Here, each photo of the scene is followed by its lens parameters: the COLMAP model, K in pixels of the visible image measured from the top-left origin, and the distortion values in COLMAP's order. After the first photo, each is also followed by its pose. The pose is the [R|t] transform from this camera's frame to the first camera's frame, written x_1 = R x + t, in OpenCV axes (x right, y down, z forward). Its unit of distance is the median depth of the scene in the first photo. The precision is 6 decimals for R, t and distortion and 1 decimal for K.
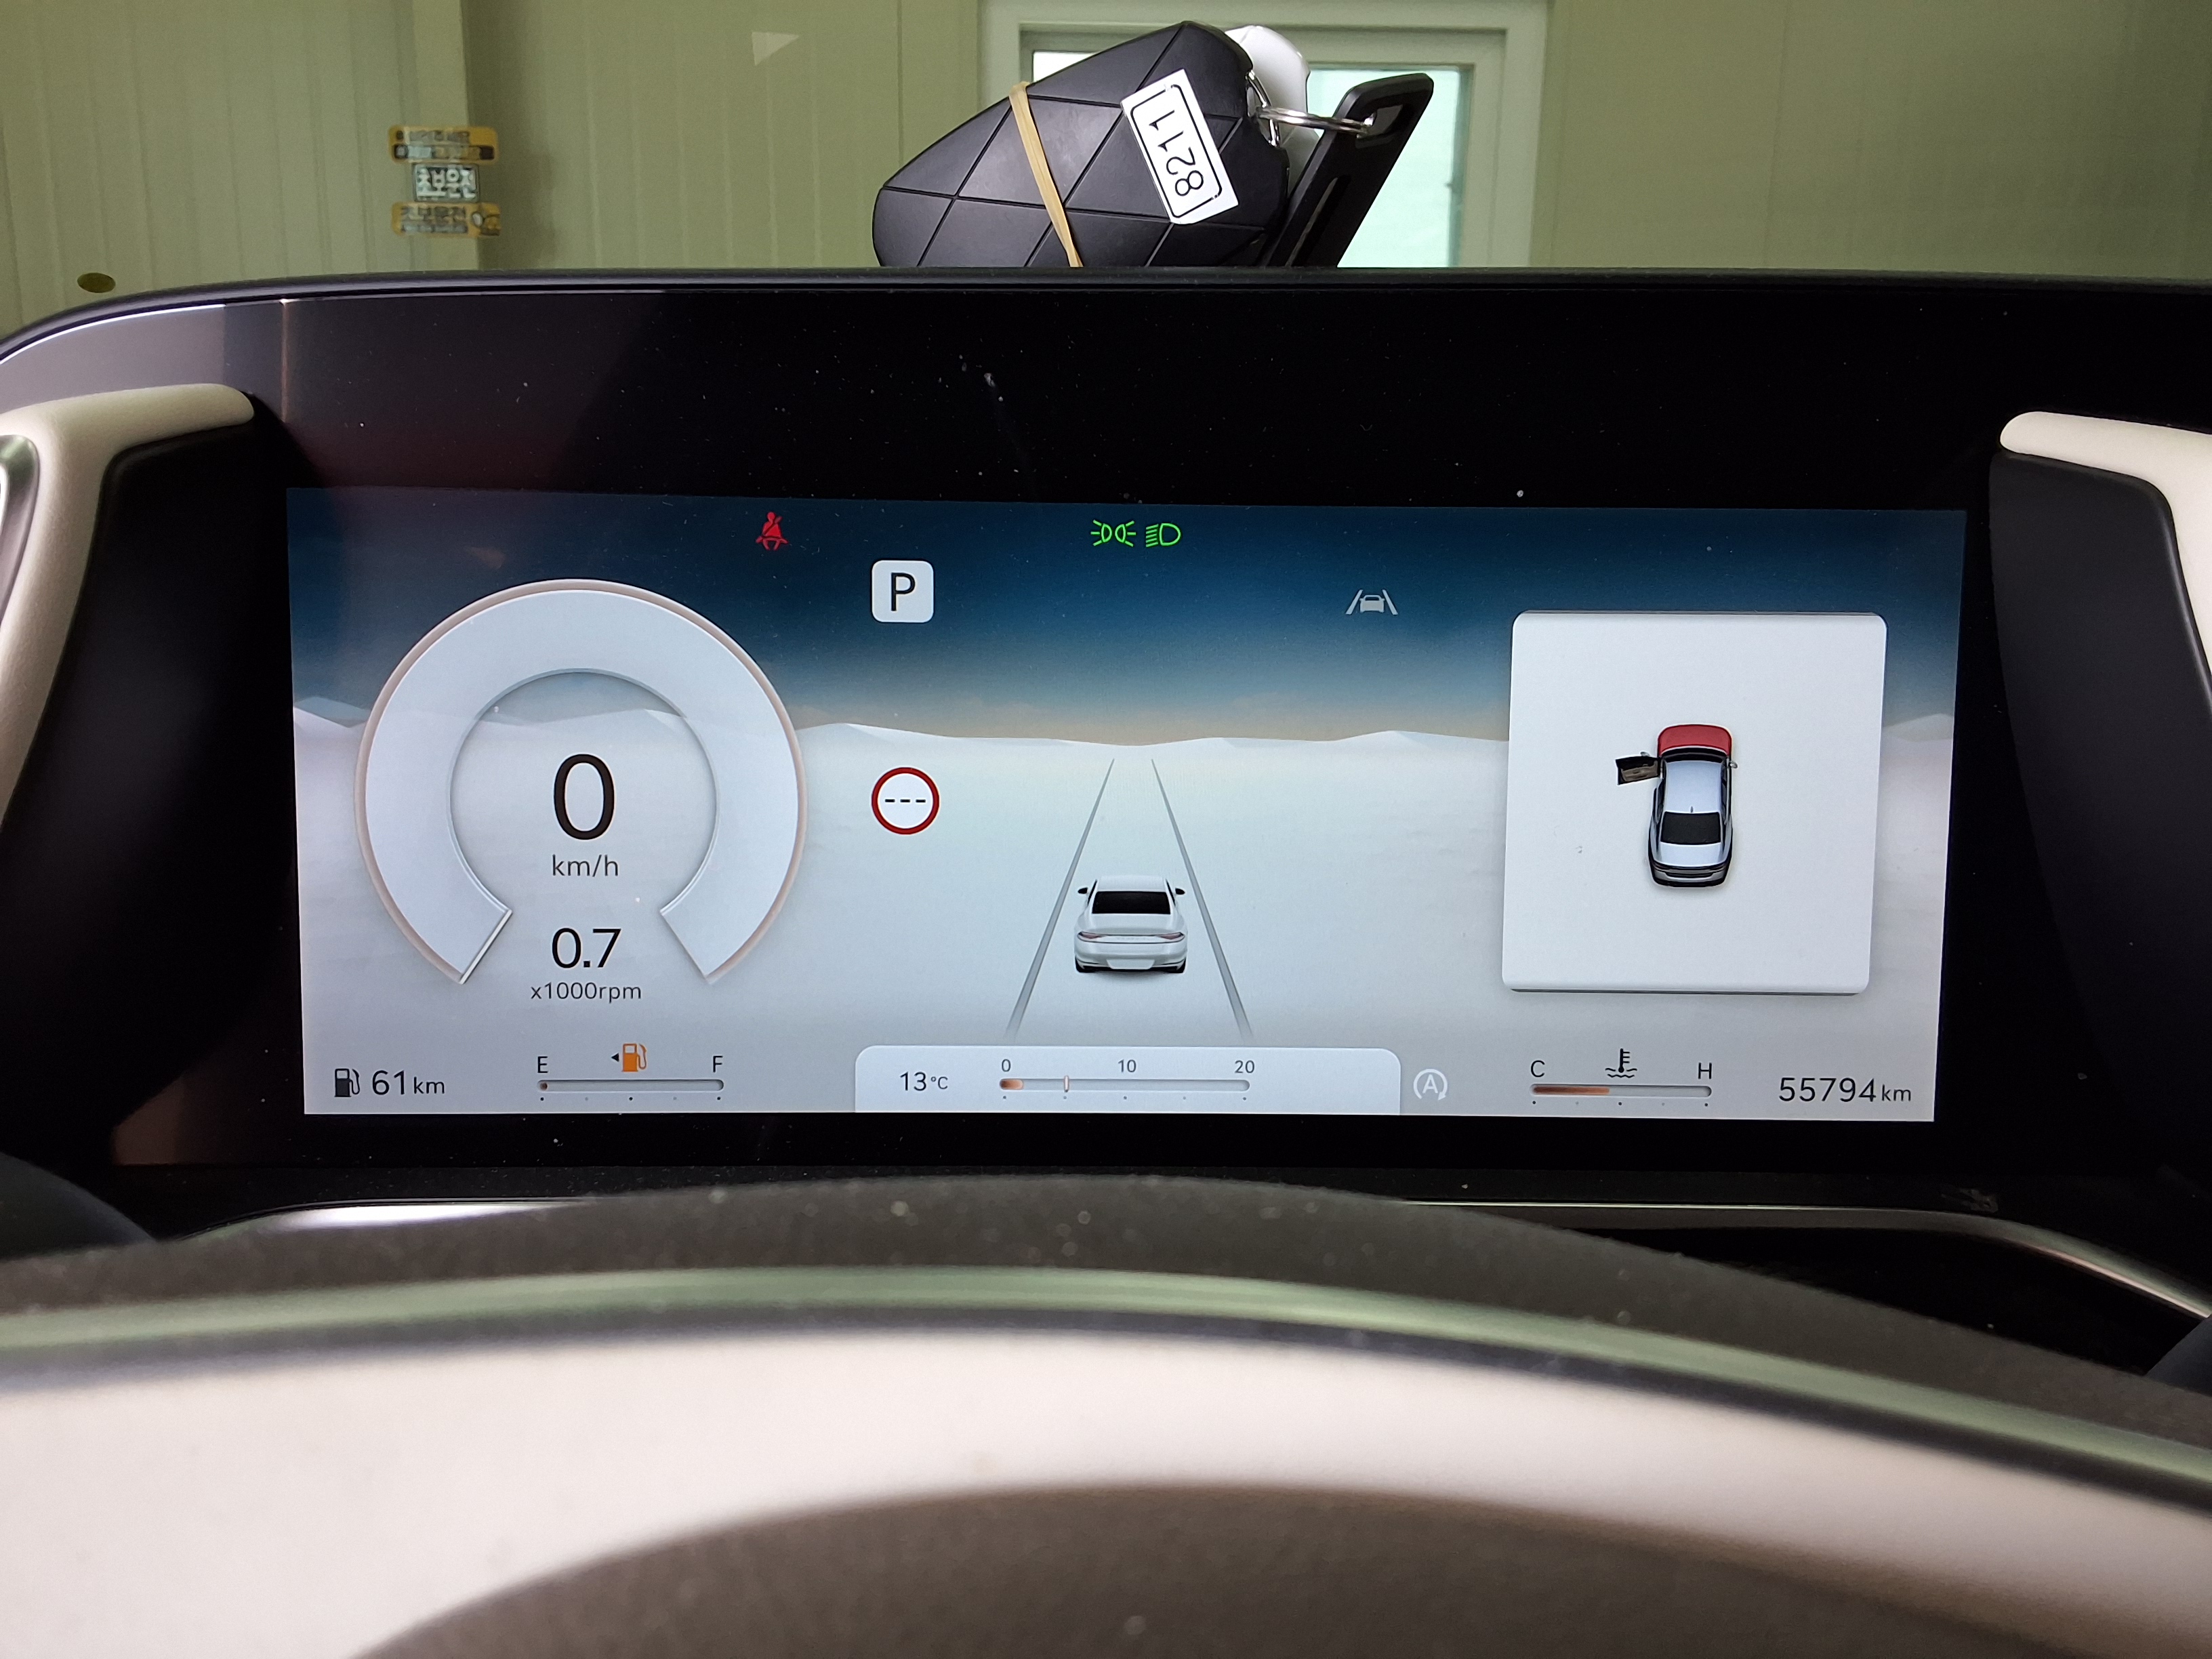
lens RADIAL K [[1761.5, 0, 1106.0], [0, 1761.5, 829.5], [0, 0, 1]] dist [0.105095, -0.192632]
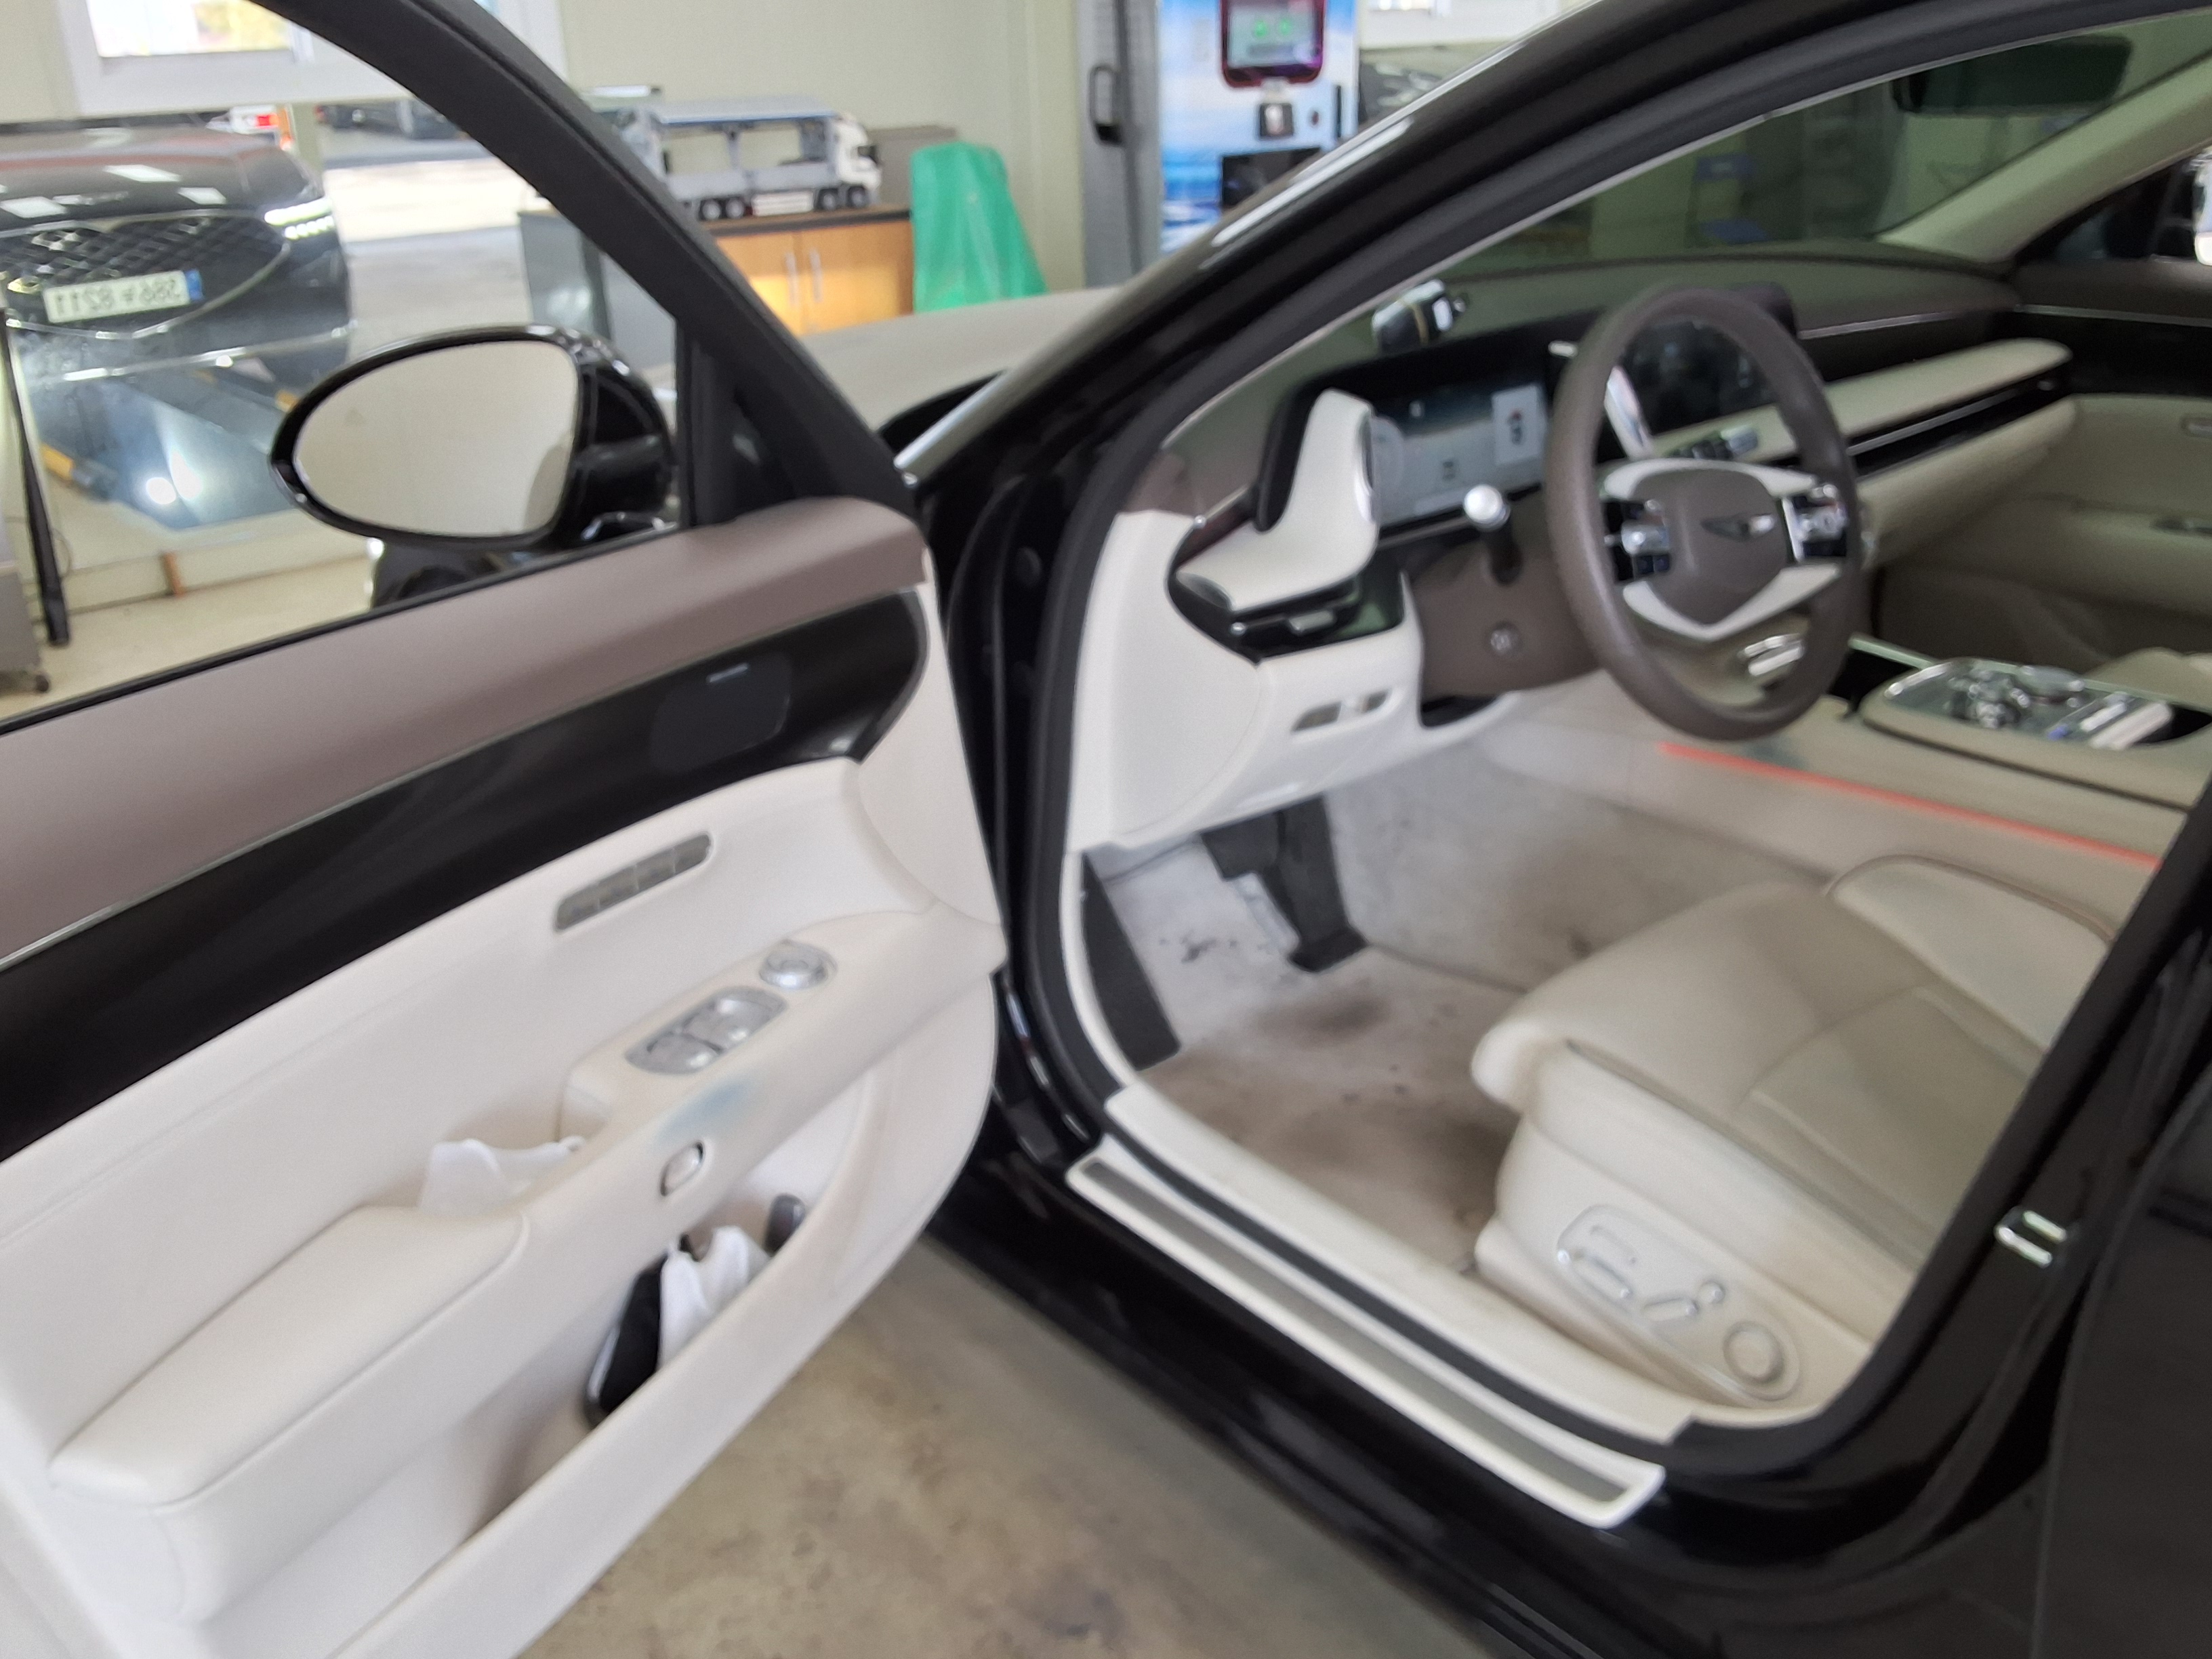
lens RADIAL K [[1761.5, 0, 1106.0], [0, 1761.5, 829.5], [0, 0, 1]] dist [0.105095, -0.192632]
pose [[0.769844, -0.295346, 0.565783, -0.375376], [0.179822, 0.950945, 0.251728, -0.040619], [-0.612376, -0.092051, 0.785190, -0.237031]]
